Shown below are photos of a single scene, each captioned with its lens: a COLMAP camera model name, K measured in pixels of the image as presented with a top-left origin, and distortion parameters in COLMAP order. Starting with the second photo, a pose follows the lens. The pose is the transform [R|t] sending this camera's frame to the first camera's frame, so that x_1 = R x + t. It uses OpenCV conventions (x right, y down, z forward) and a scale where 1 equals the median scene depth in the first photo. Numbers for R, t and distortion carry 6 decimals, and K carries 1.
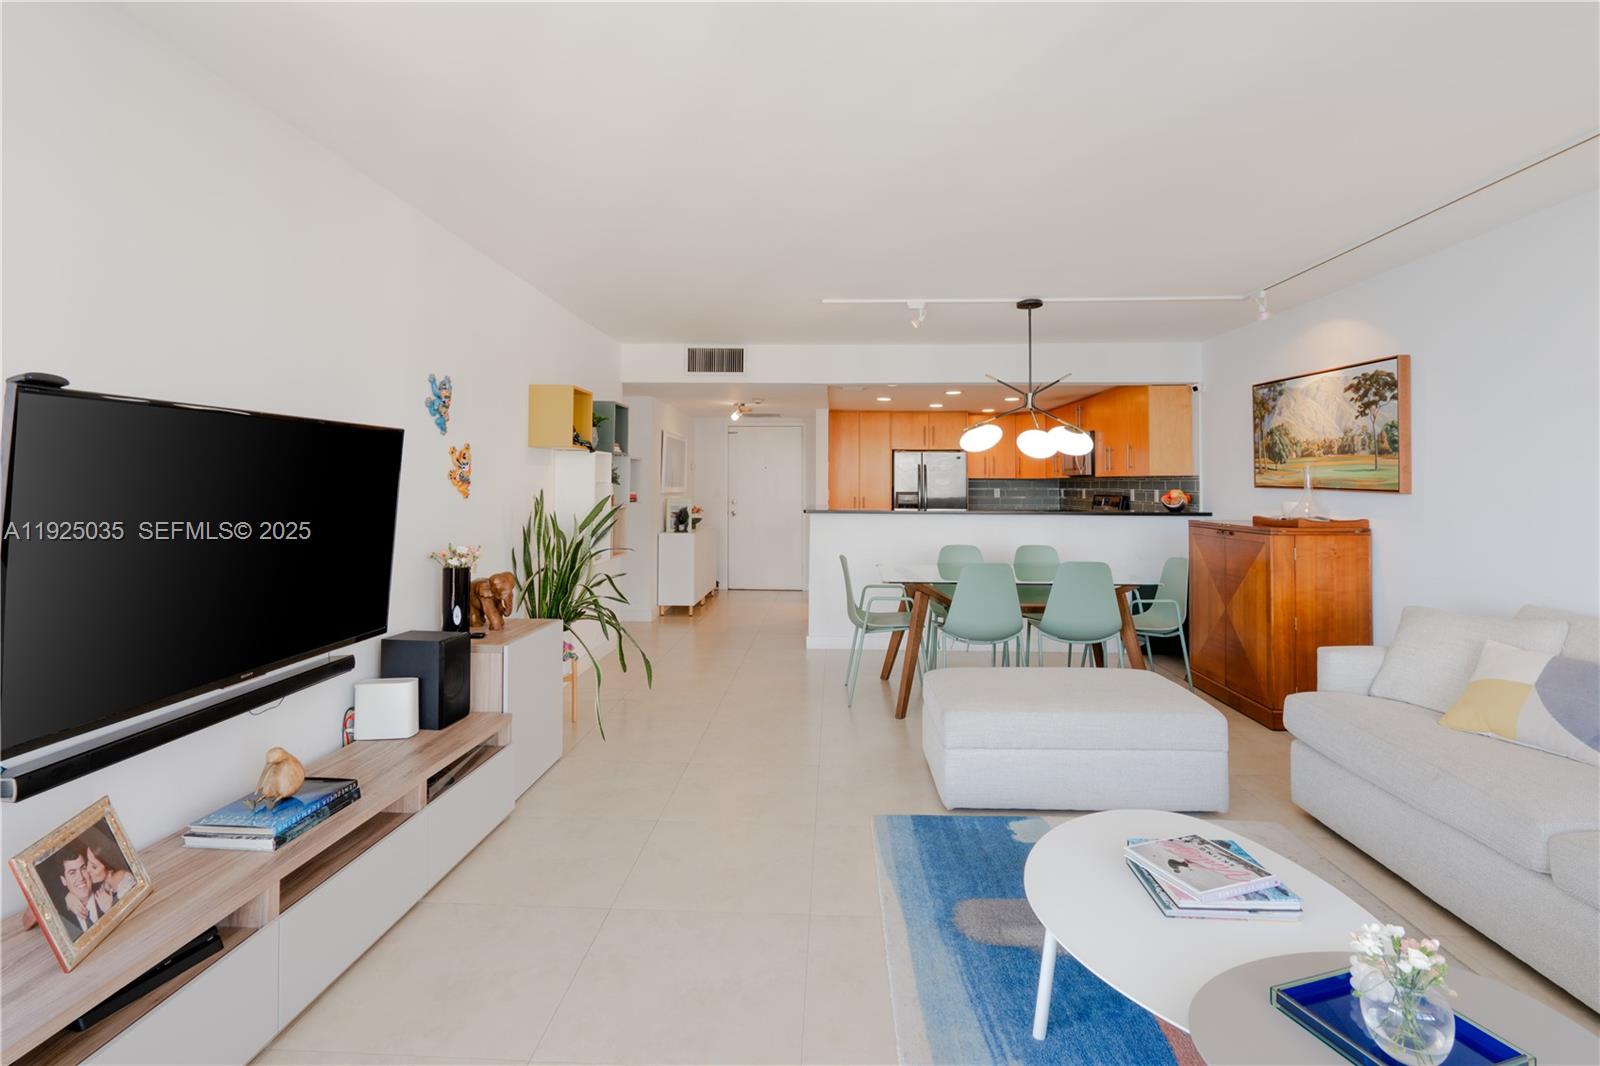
lens RADIAL K [[761.7, 0, 809.6], [0, 761.7, 504.1], [0, 0, 1]] dist [-0.000898, -0.000194]
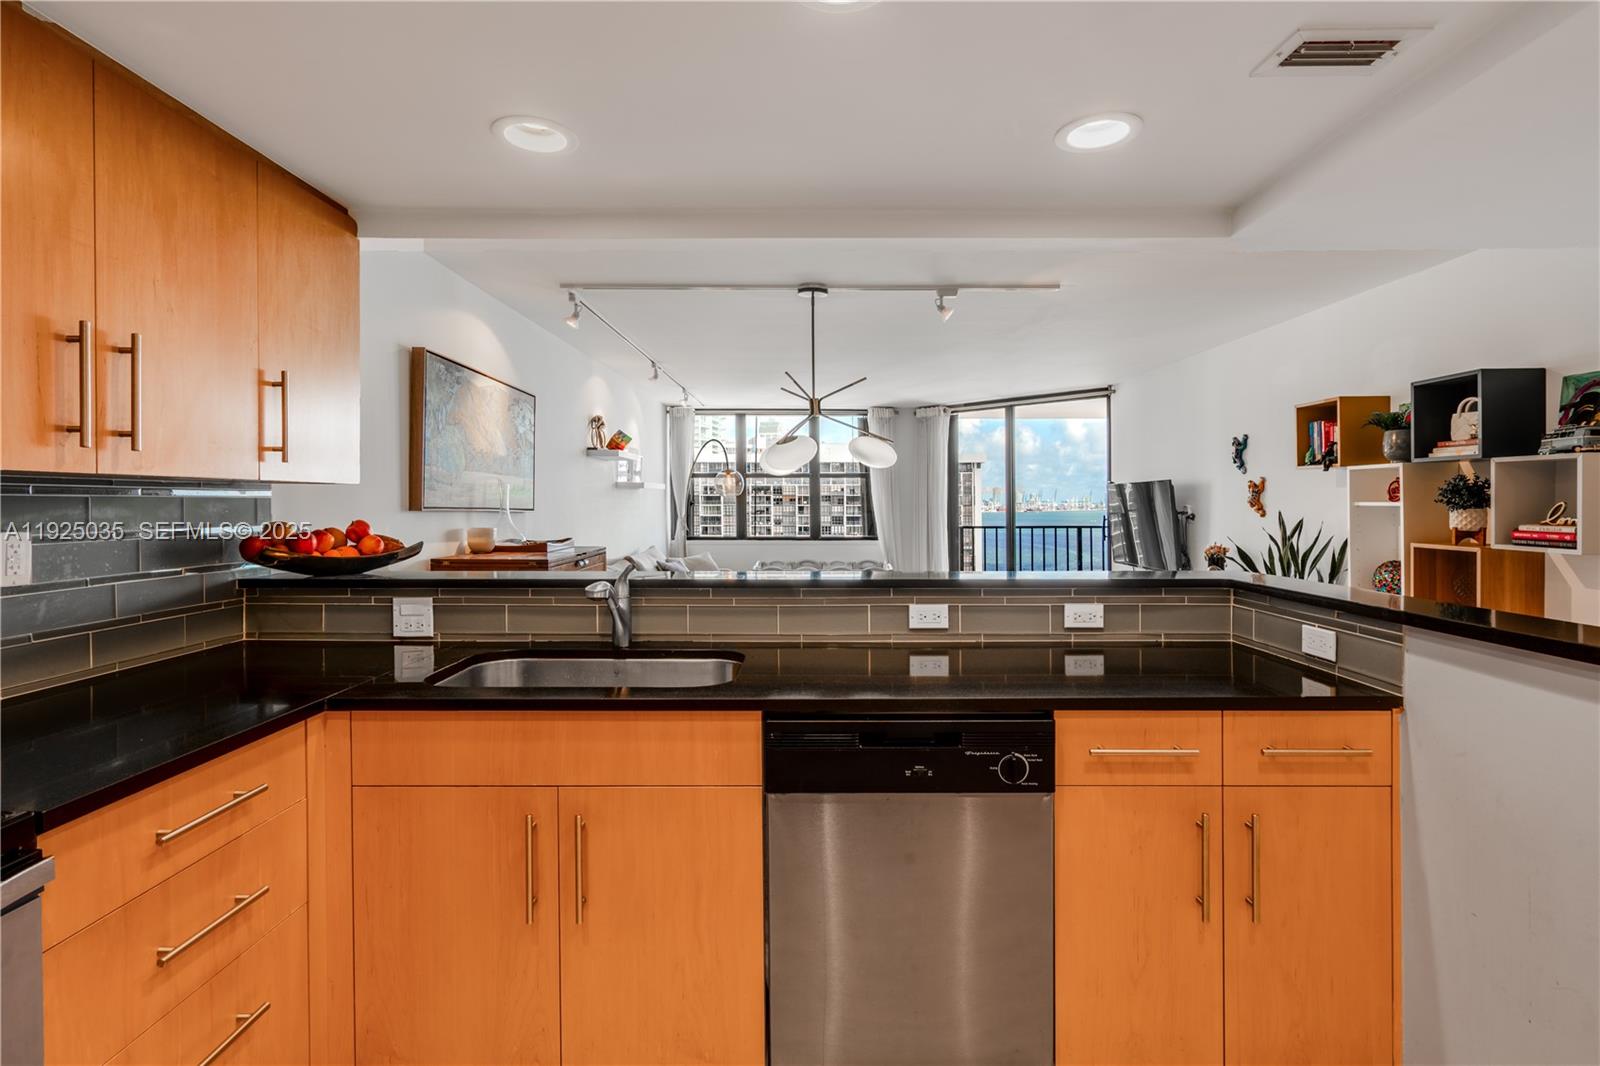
lens RADIAL K [[761.7, 0, 809.6], [0, 761.7, 504.1], [0, 0, 1]] dist [-0.000898, -0.000194]
pose [[-0.999608, -0.003802, -0.027728, 0.331883], [-0.004651, 0.999520, 0.030644, -0.055918], [0.027598, 0.030761, -0.999146, 1.922805]]
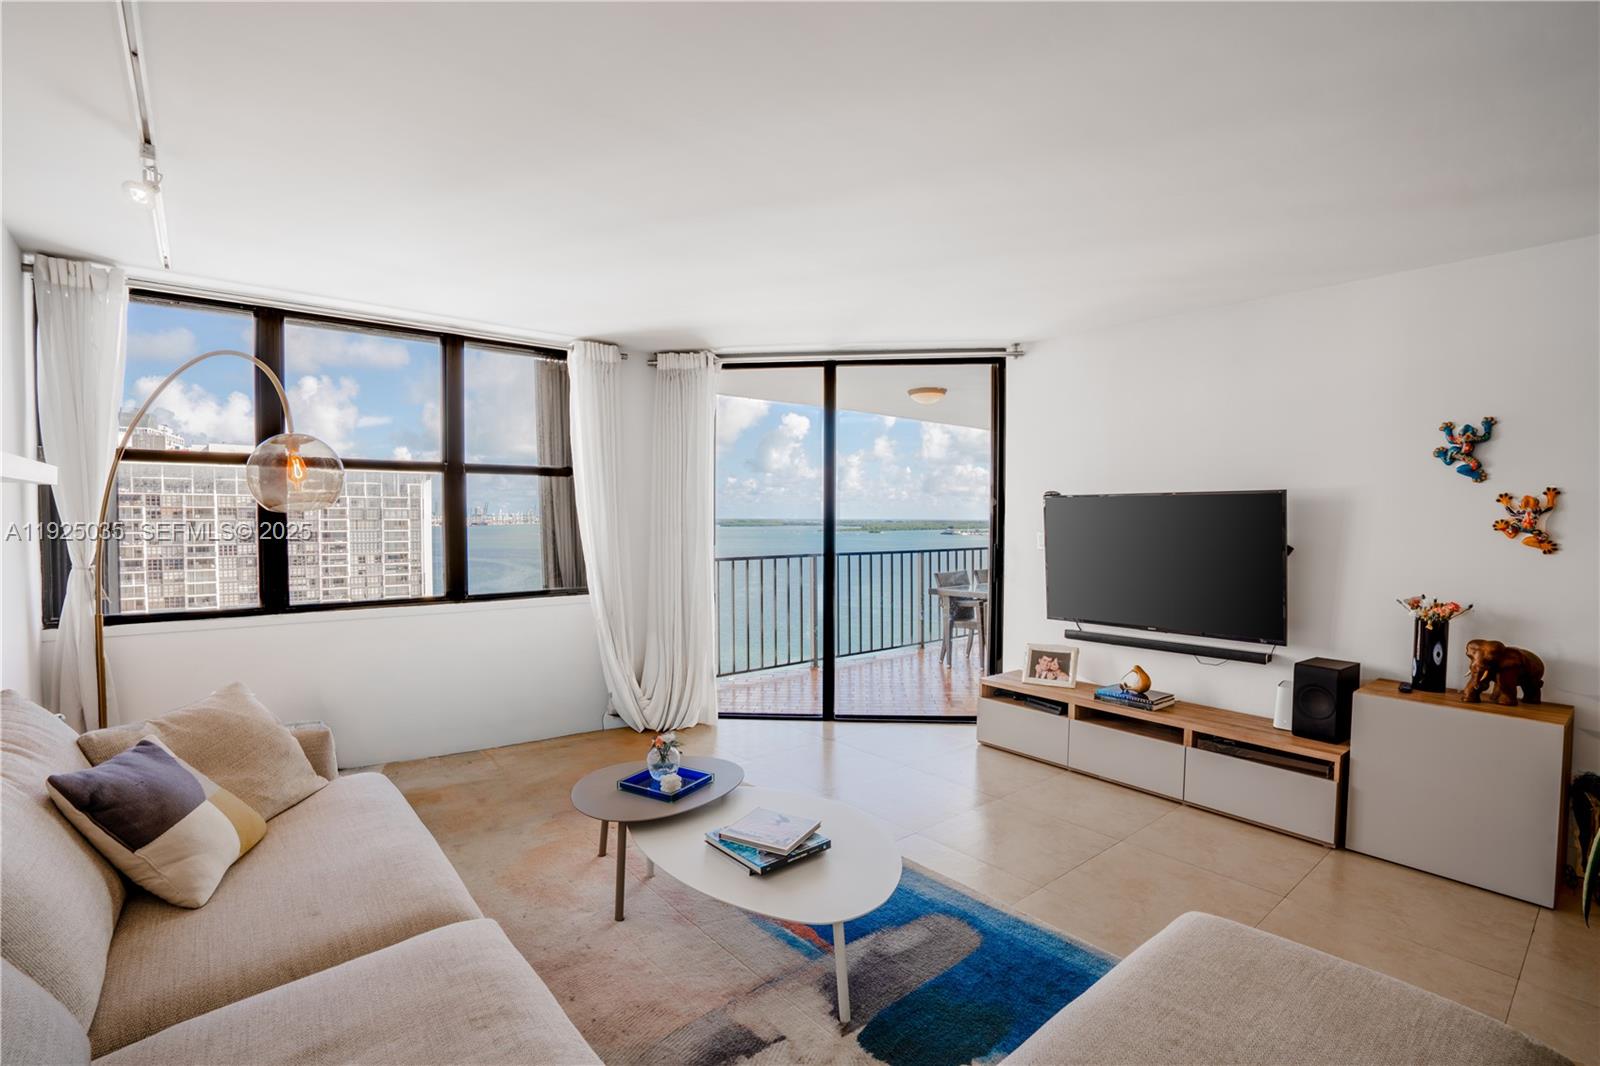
lens RADIAL K [[735.2, 0, 794.9], [0, 735.2, 537.7], [0, 0, 1]] dist [-0.023469, -0.000093]
pose [[-0.754213, 0.012963, -0.656502, 0.555678], [-0.023864, 0.998603, 0.047134, -0.034057], [0.656196, 0.051216, -0.752850, 0.853198]]
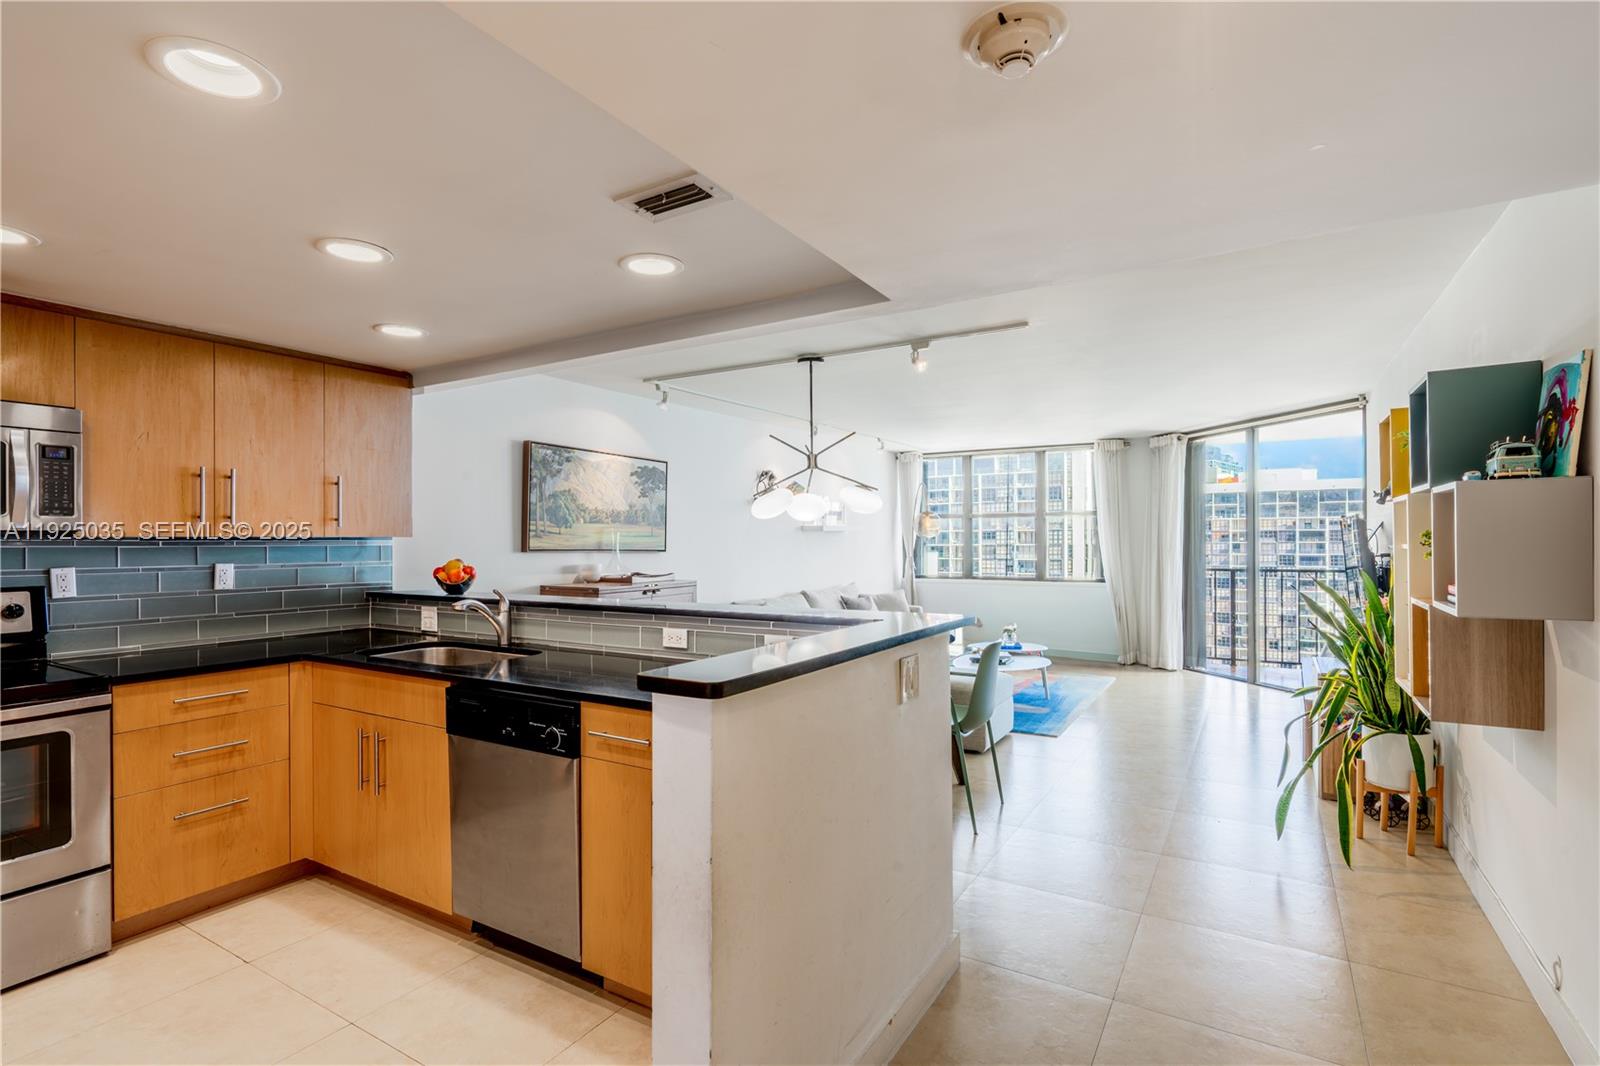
lens RADIAL K [[766.9, 0, 789.7], [0, 766.9, 536.6], [0, 0, 1]] dist [-0.001425, 0.000304]
pose [[-0.867341, 0.003361, 0.497703, -0.178105], [0.015741, 0.999662, 0.020680, -0.063683], [-0.497465, 0.025771, -0.867101, 1.933037]]
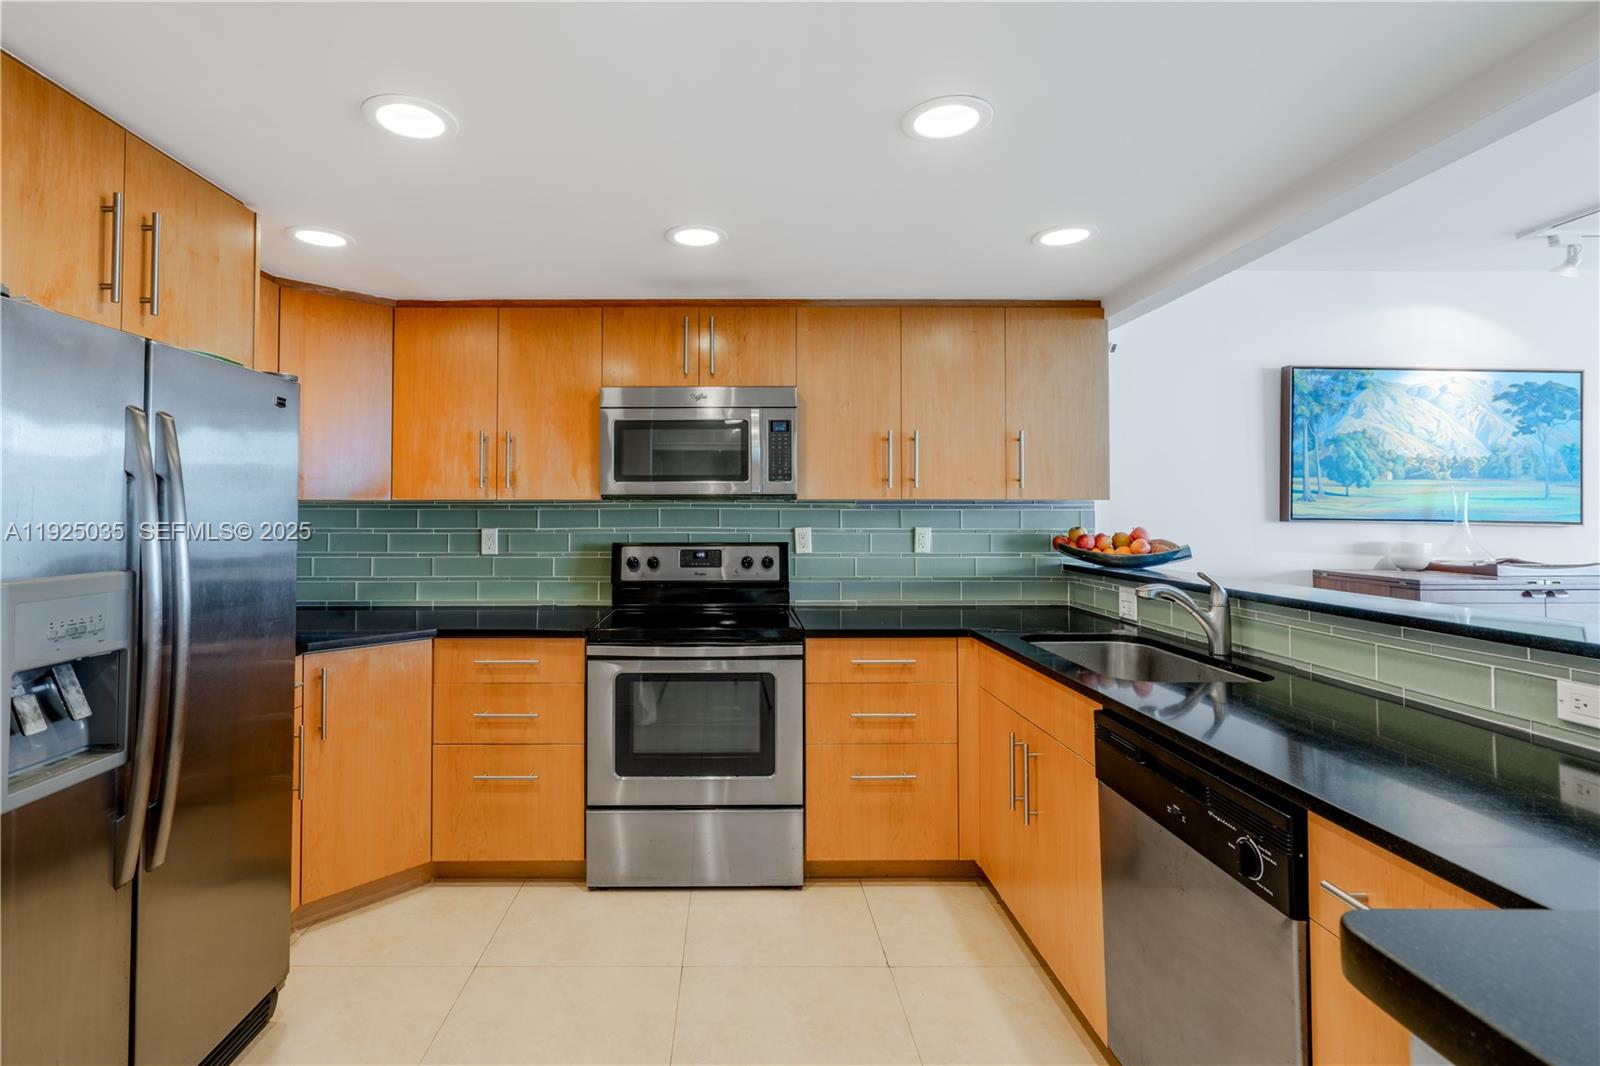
lens RADIAL K [[742.0, 0, 741.5], [0, 742.0, 495.6], [0, 0, 1]] dist [-0.000123, 0.001179]
pose [[-0.034596, 0.022164, 0.999156, -0.046723], [0.027328, 0.999401, -0.021223, -0.050666], [-0.999028, 0.026571, -0.035181, 1.756258]]
